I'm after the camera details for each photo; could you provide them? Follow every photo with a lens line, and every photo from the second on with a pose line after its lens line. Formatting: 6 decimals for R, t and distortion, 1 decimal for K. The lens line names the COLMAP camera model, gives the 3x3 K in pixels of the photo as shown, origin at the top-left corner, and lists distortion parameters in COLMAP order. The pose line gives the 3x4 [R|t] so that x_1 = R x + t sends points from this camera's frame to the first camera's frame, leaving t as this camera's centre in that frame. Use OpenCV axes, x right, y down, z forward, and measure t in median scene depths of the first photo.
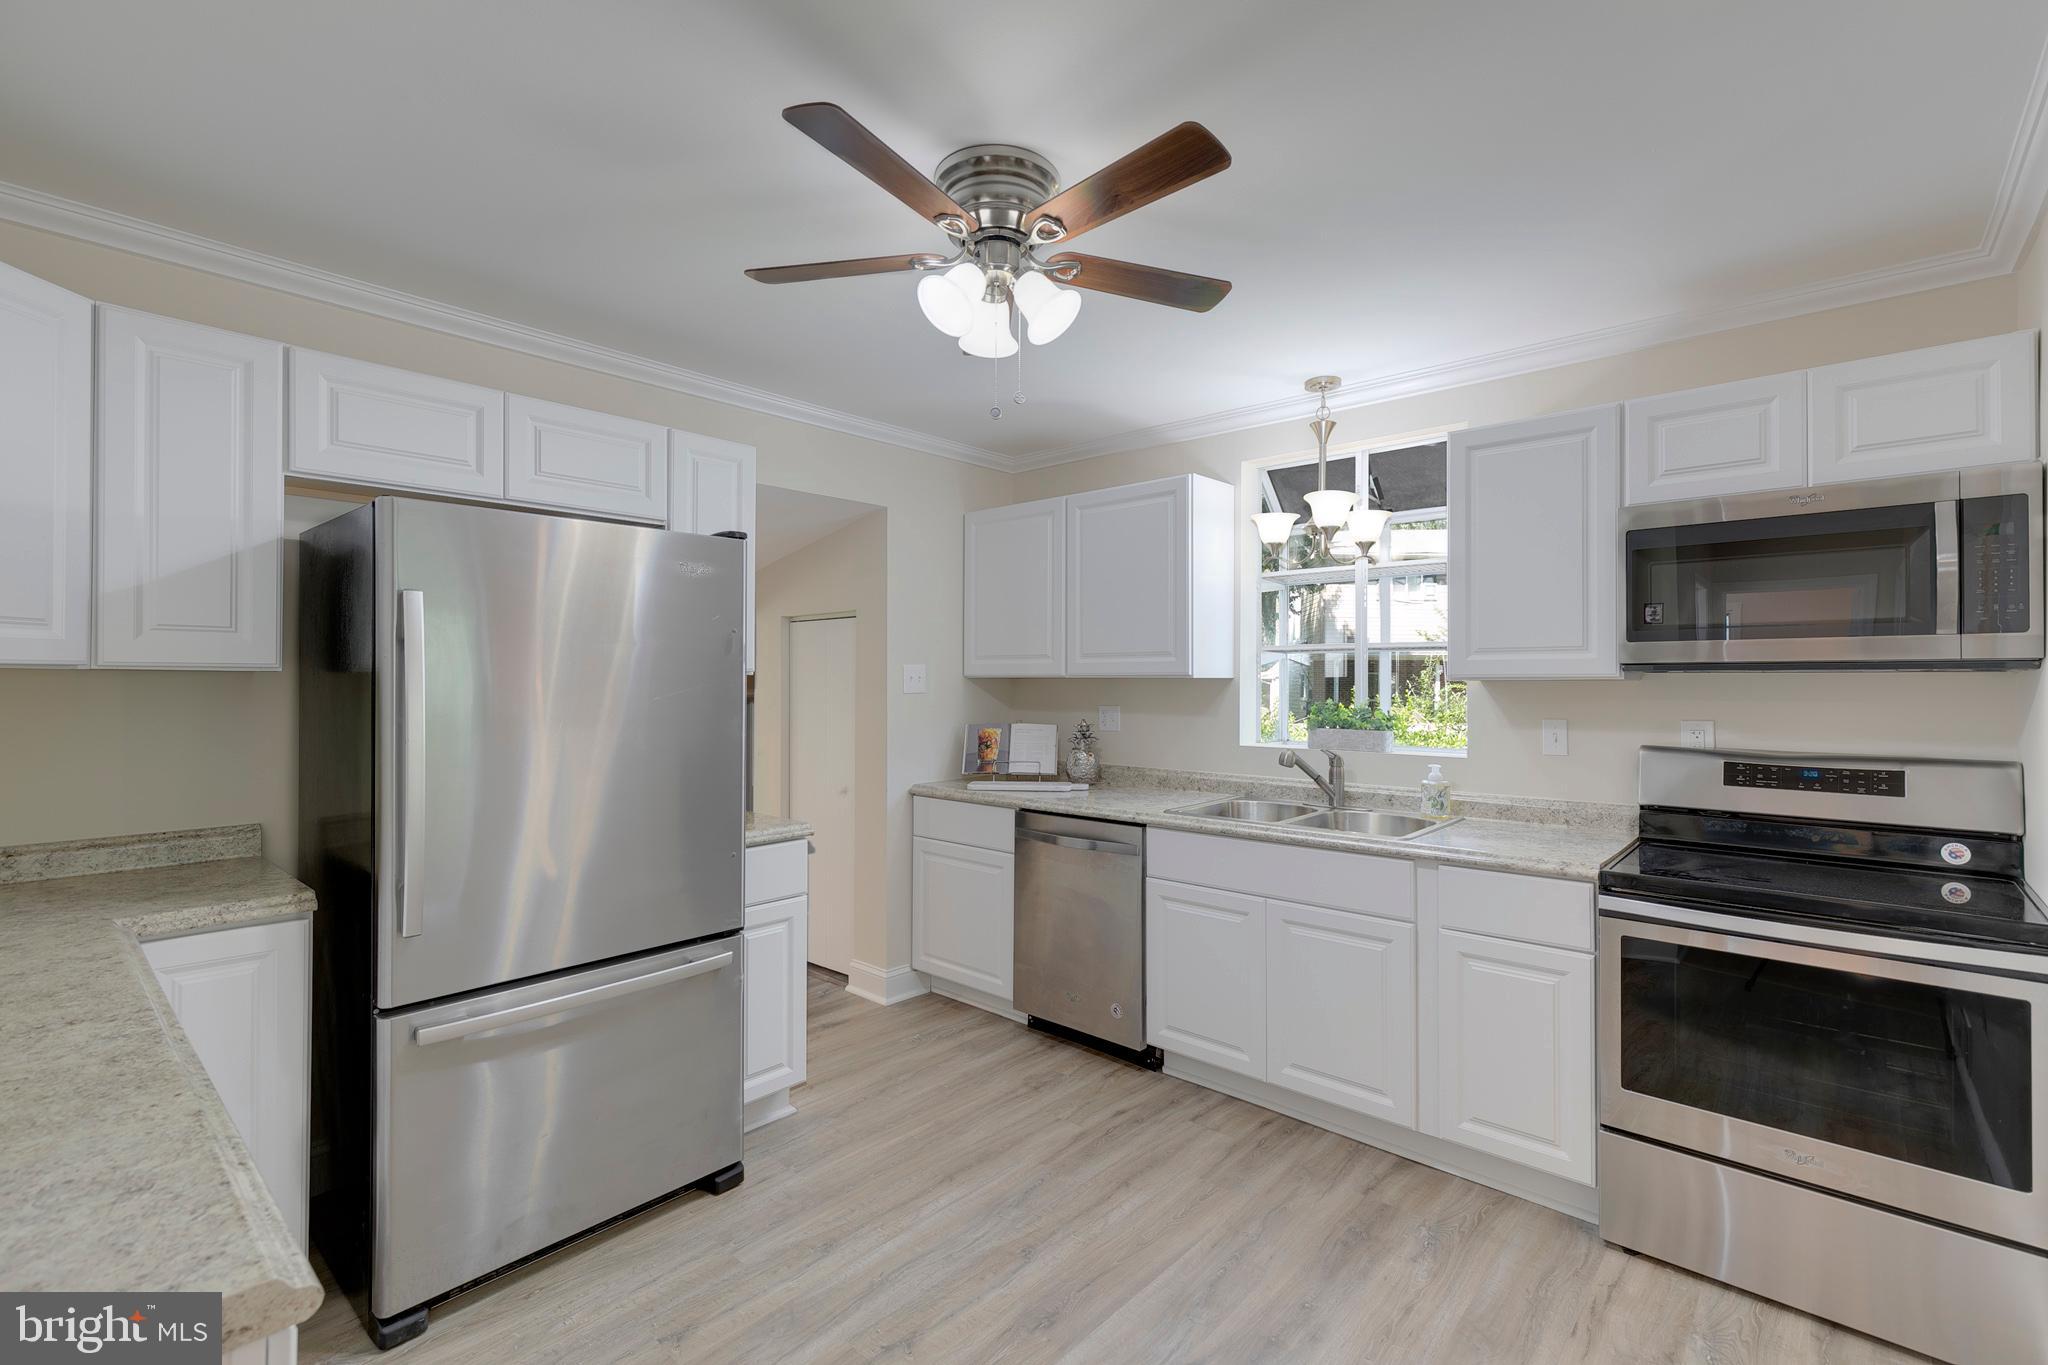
lens RADIAL K [[908.4, 0, 1039.4], [0, 908.4, 681.0], [0, 0, 1]] dist [0.002460, 0.000061]
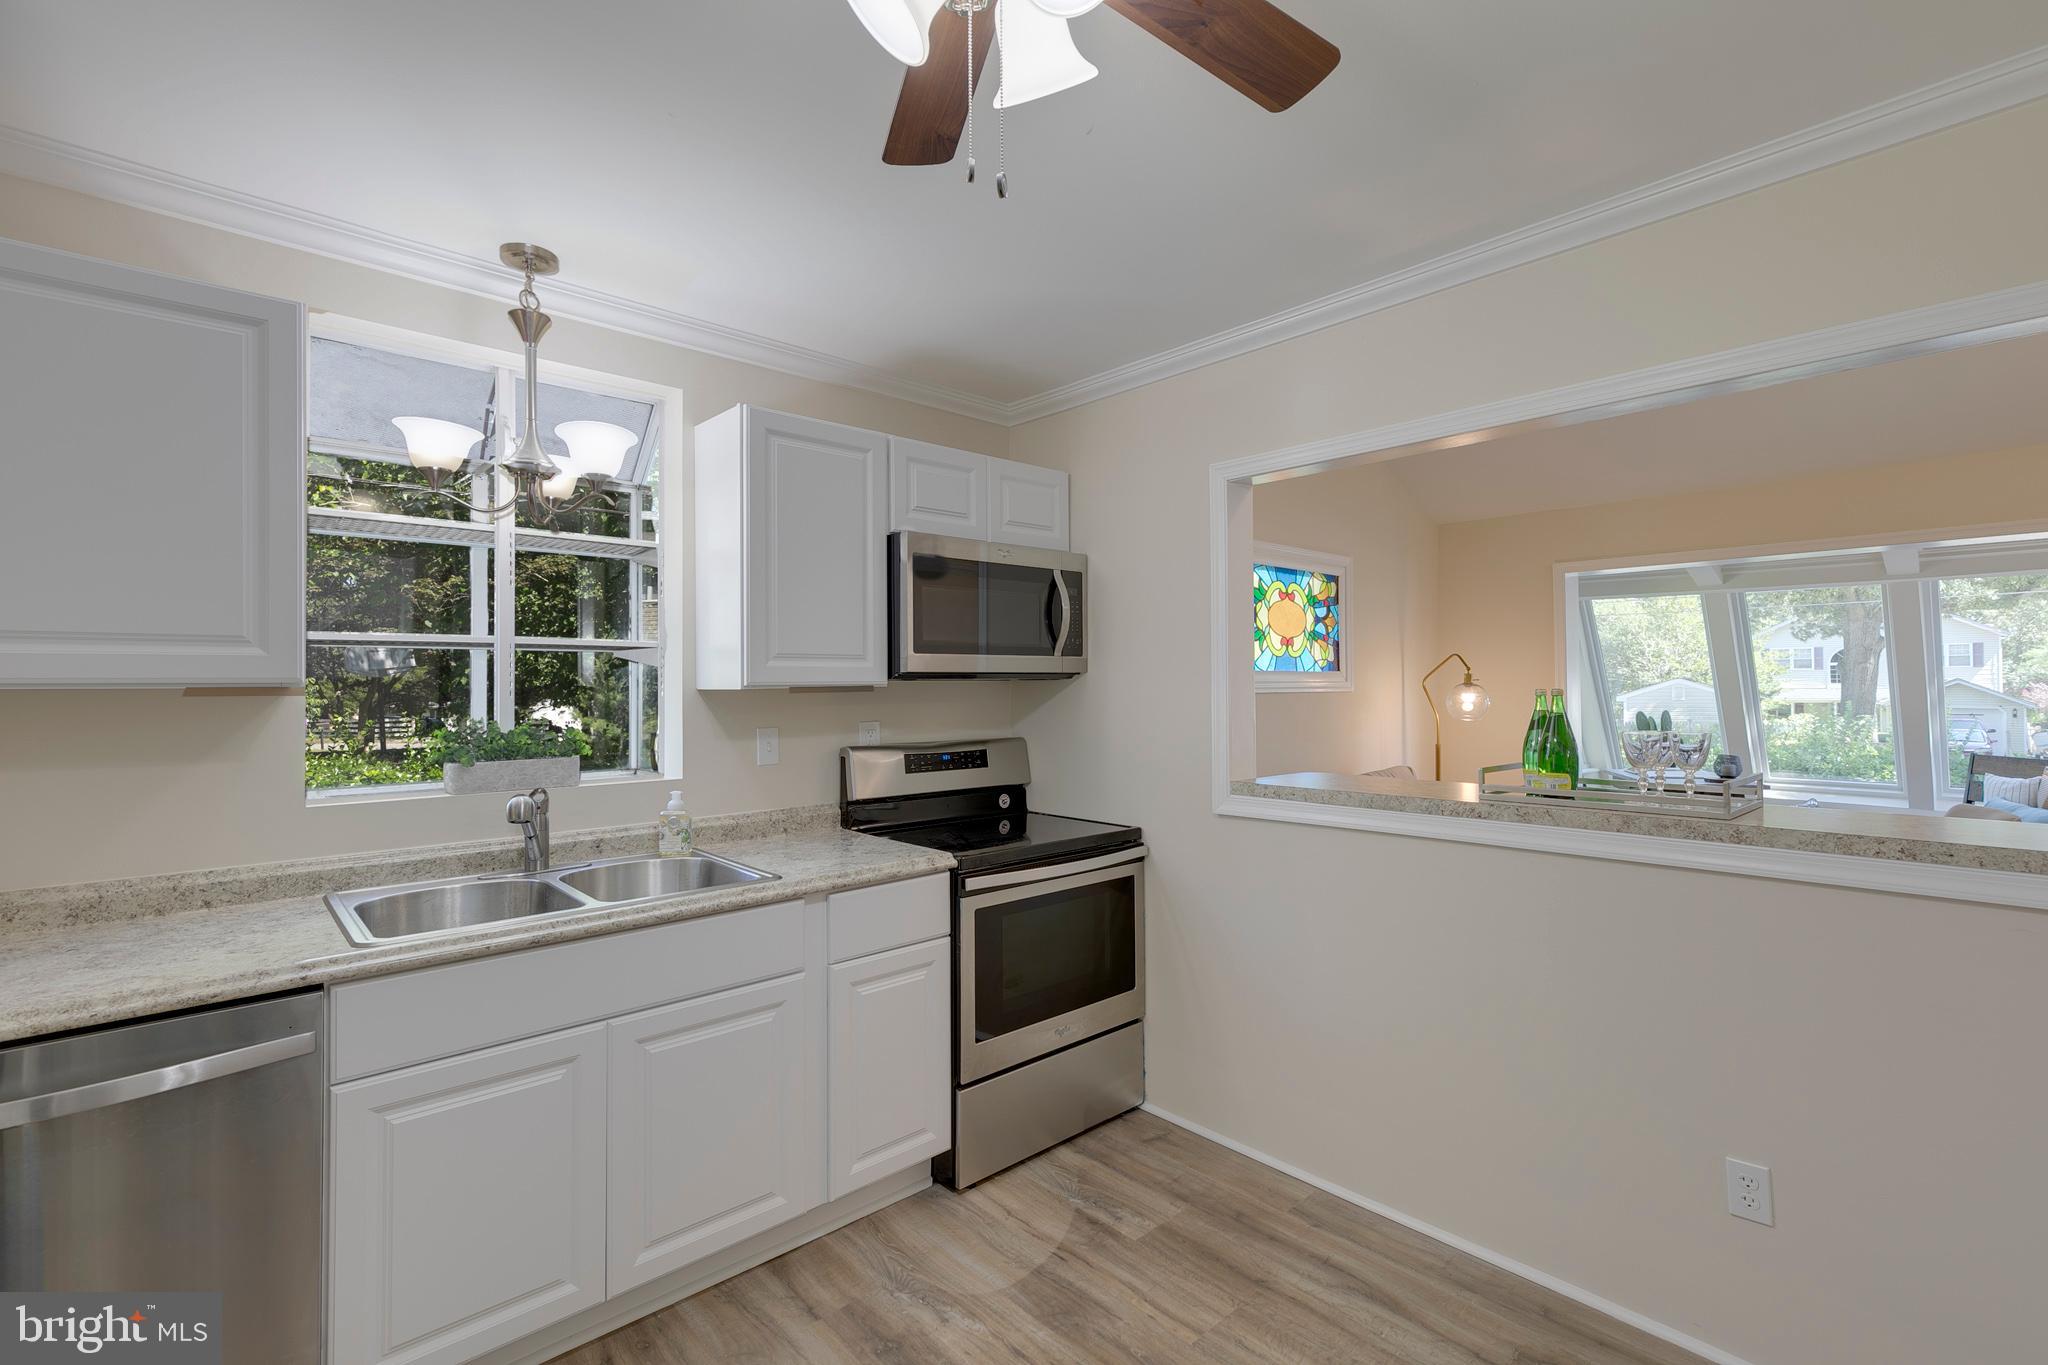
lens RADIAL K [[908.4, 0, 1035.1], [0, 908.4, 677.5], [0, 0, 1]] dist [0.002460, 0.000061]
pose [[0.101567, 0.005424, 0.994814, -0.449146], [0.007162, 0.999955, -0.006183, -0.004847], [-0.994803, 0.007753, 0.101524, 0.736264]]
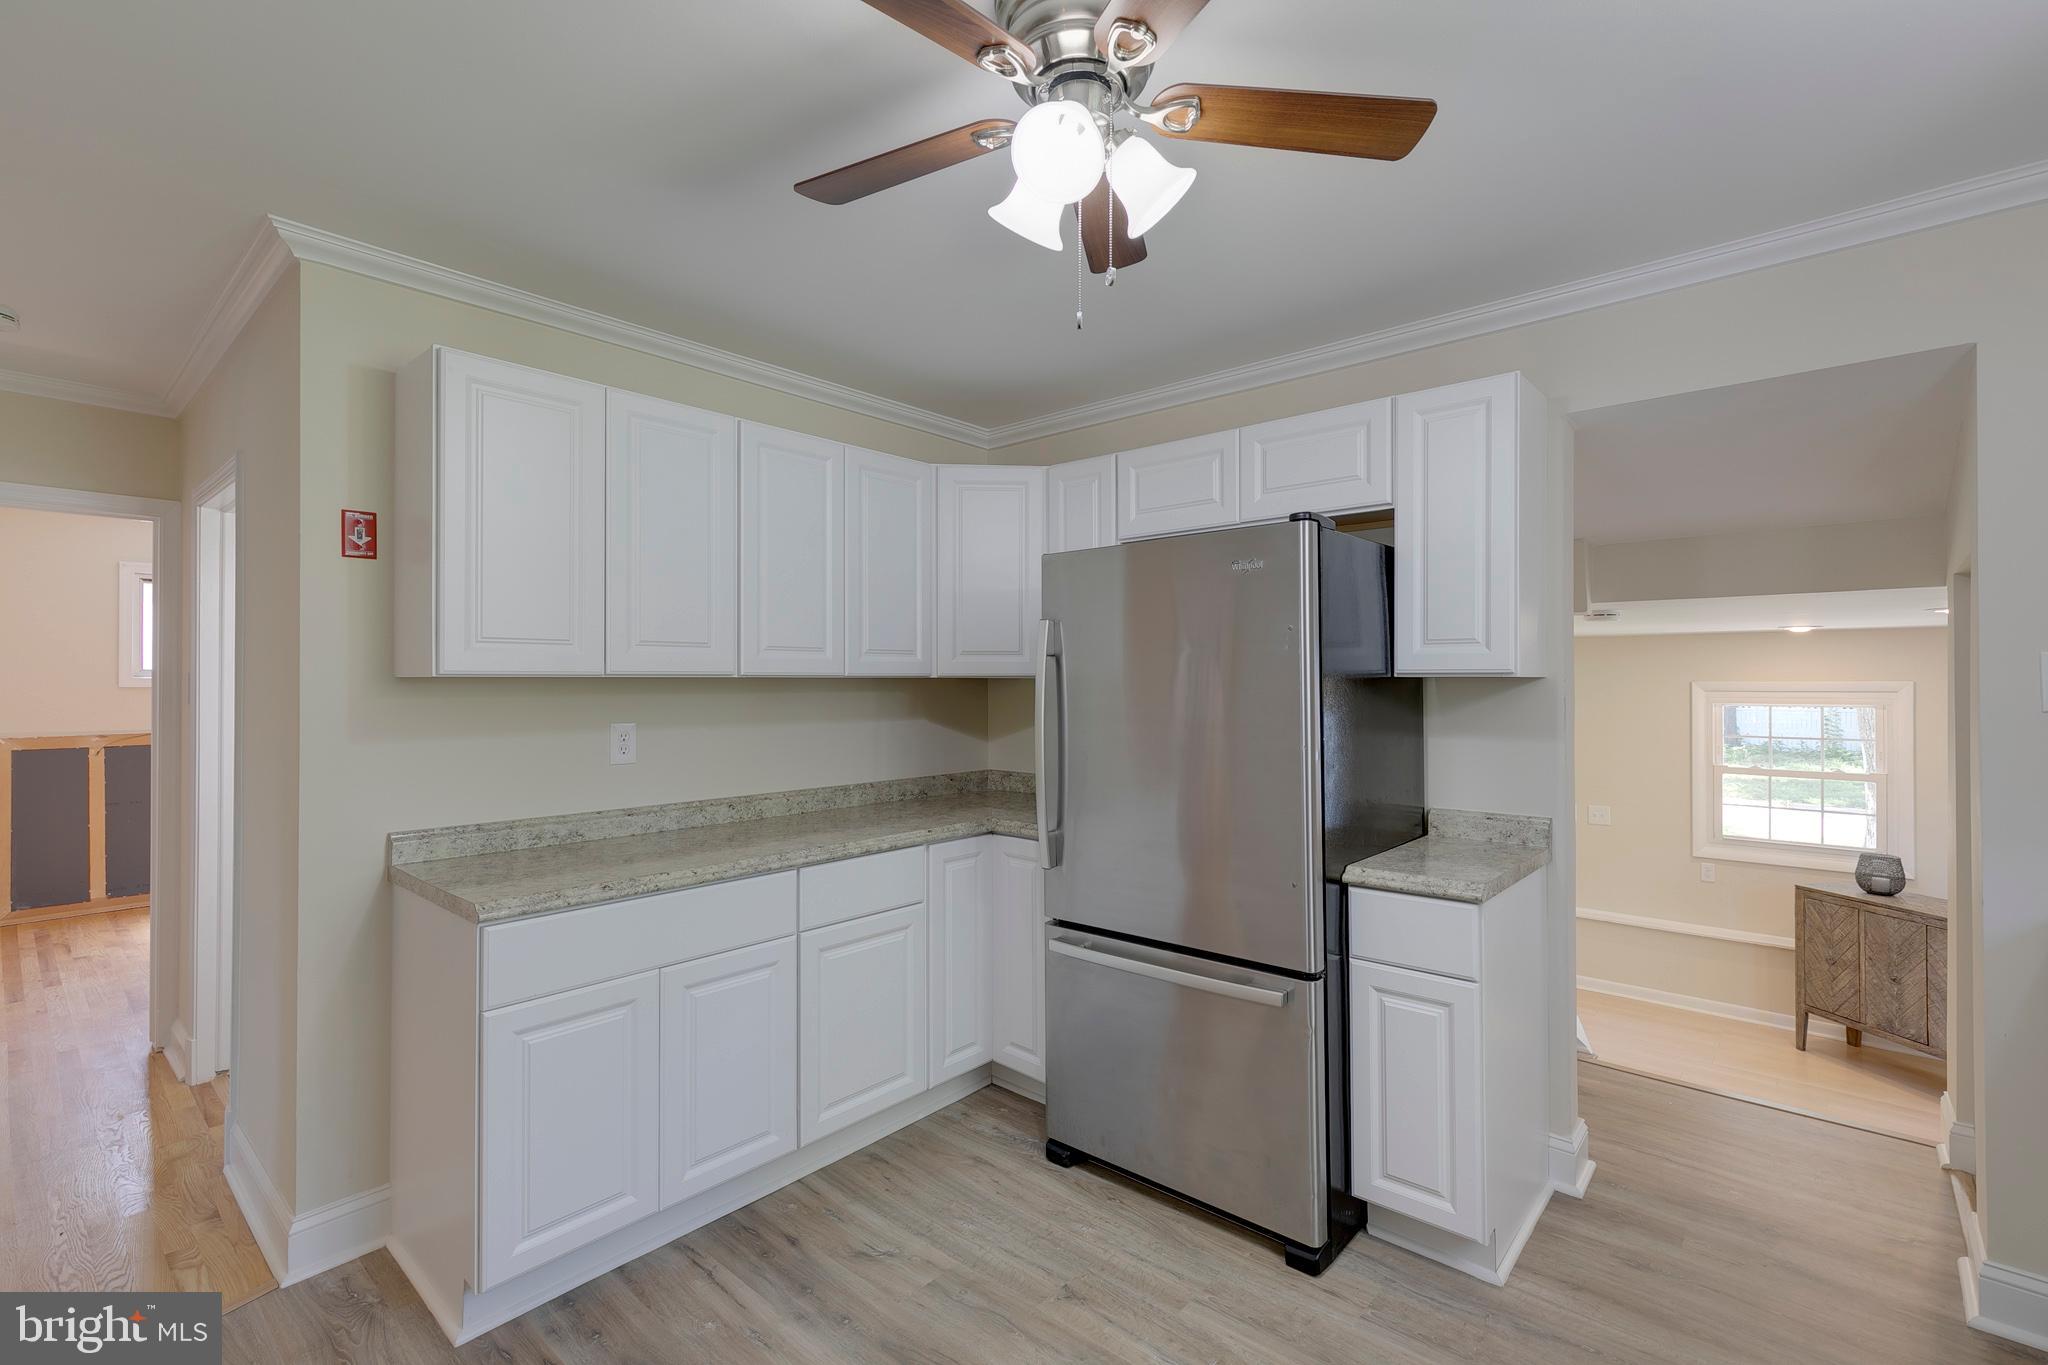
lens RADIAL K [[908.4, 0, 1039.7], [0, 908.4, 676.9], [0, 0, 1]] dist [0.002460, 0.000061]
pose [[0.002698, -0.009411, -0.999952, 0.556713], [0.000461, 0.999956, -0.009410, 0.001736], [0.999996, -0.000436, 0.002702, 0.786433]]
